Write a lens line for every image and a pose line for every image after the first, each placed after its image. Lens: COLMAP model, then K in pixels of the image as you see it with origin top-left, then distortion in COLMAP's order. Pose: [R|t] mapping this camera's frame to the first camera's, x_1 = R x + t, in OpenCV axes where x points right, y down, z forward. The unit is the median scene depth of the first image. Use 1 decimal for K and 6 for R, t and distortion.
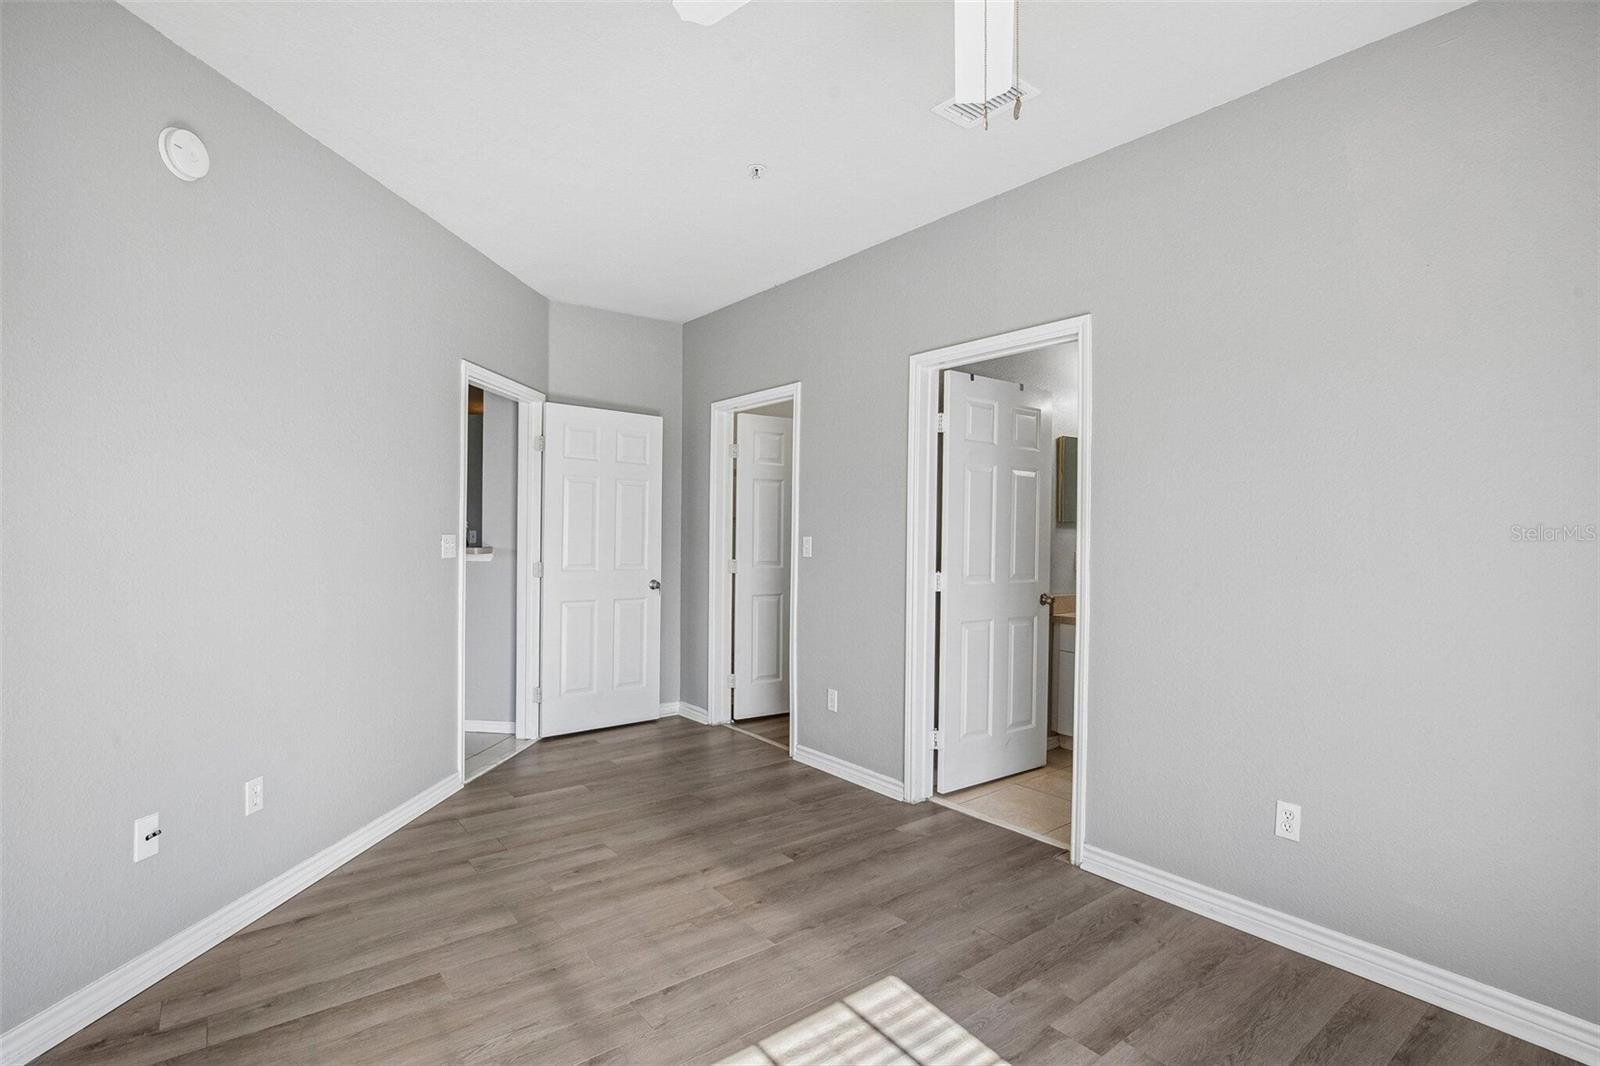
lens RADIAL K [[766.2, 0, 784.4], [0, 766.2, 532.6], [0, 0, 1]] dist [-0.025210, 0.002475]
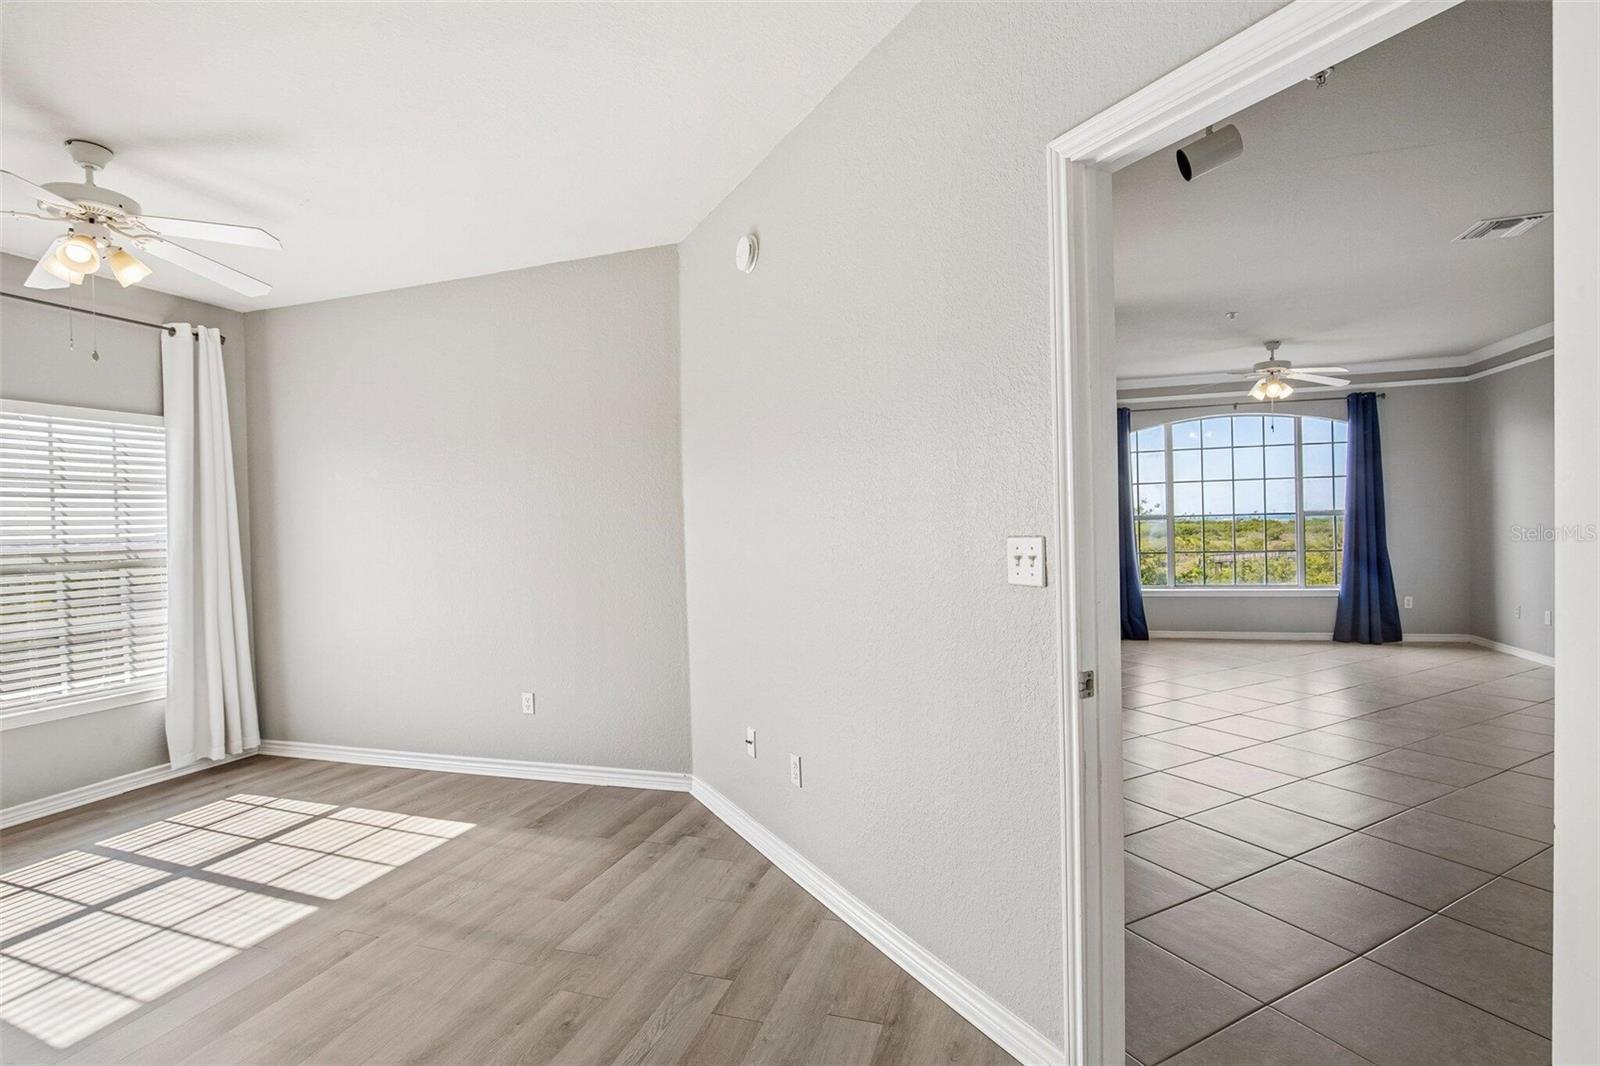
lens RADIAL K [[766.2, 0, 802.0], [0, 766.2, 537.0], [0, 0, 1]] dist [-0.025210, 0.002475]
pose [[-0.813930, 0.029234, -0.580226, -0.056357], [0.021963, 0.999568, 0.019554, -0.019176], [0.580547, 0.003172, -0.814221, 1.769859]]
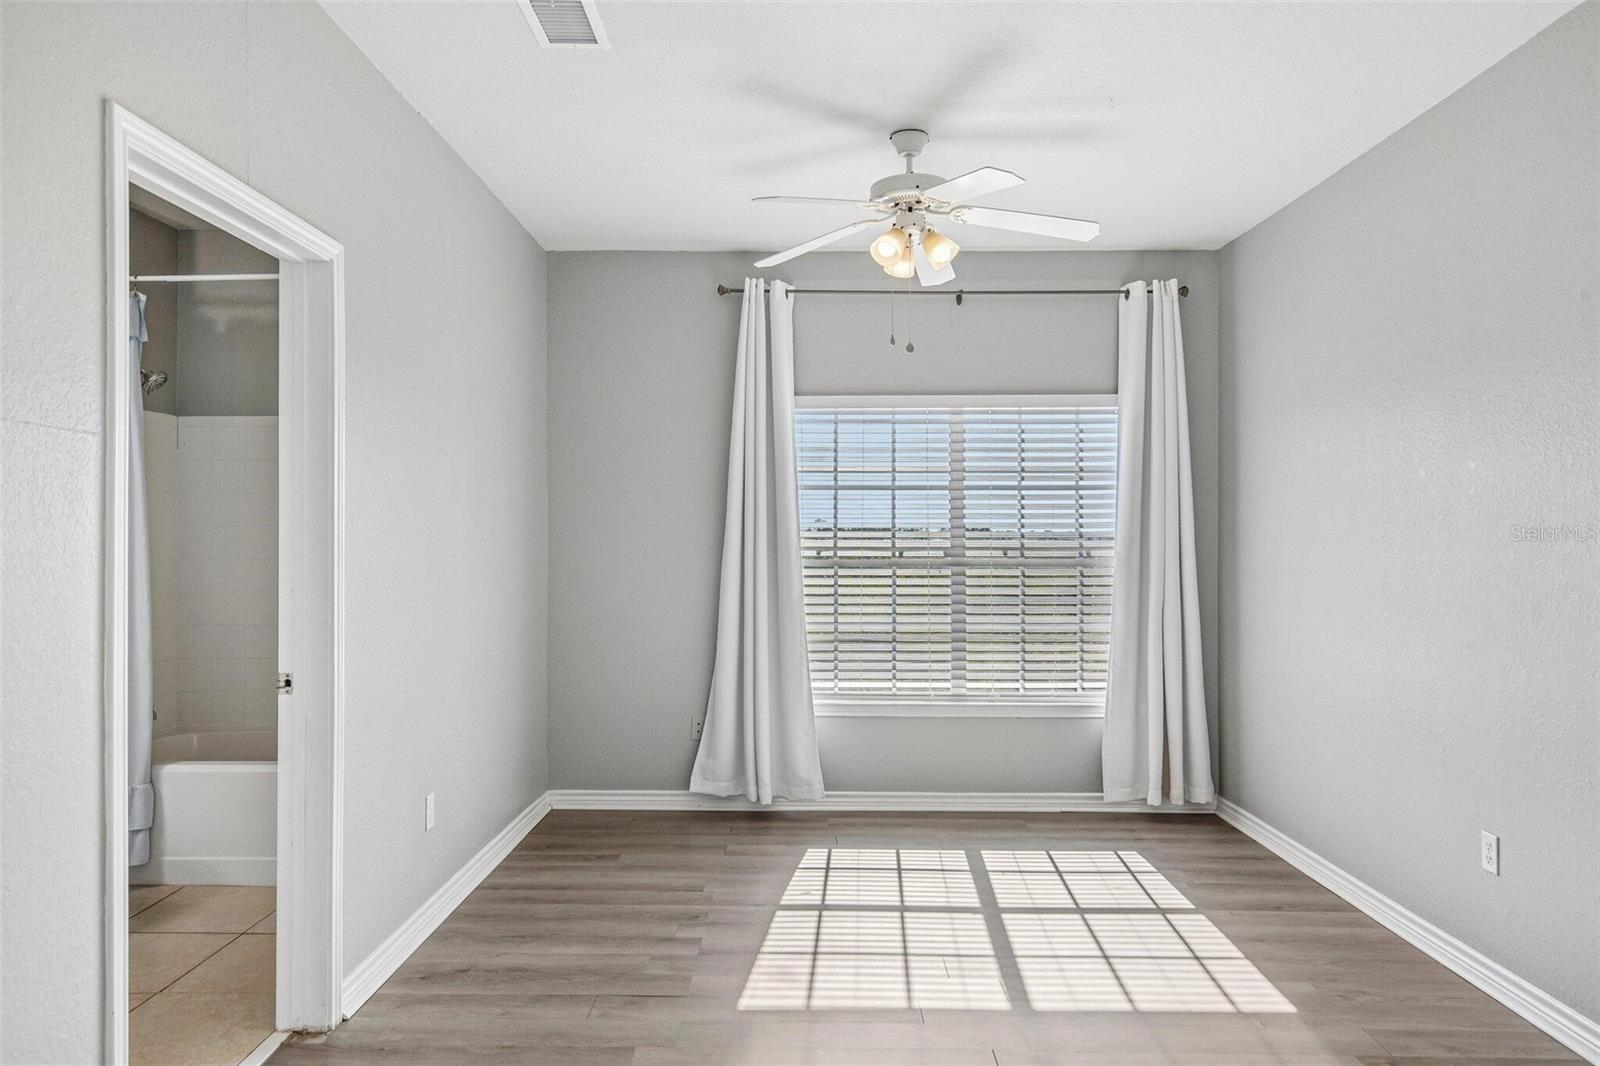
lens RADIAL K [[1064.2, 0, 803.6], [0, 1064.2, 535.7], [0, 0, 1]] dist [-0.001033, 0.014644]
pose [[-0.788731, -0.000782, 0.614738, -0.597570], [0.001391, 0.999994, 0.003057, -0.019850], [-0.614737, 0.003266, -0.788725, 1.597889]]
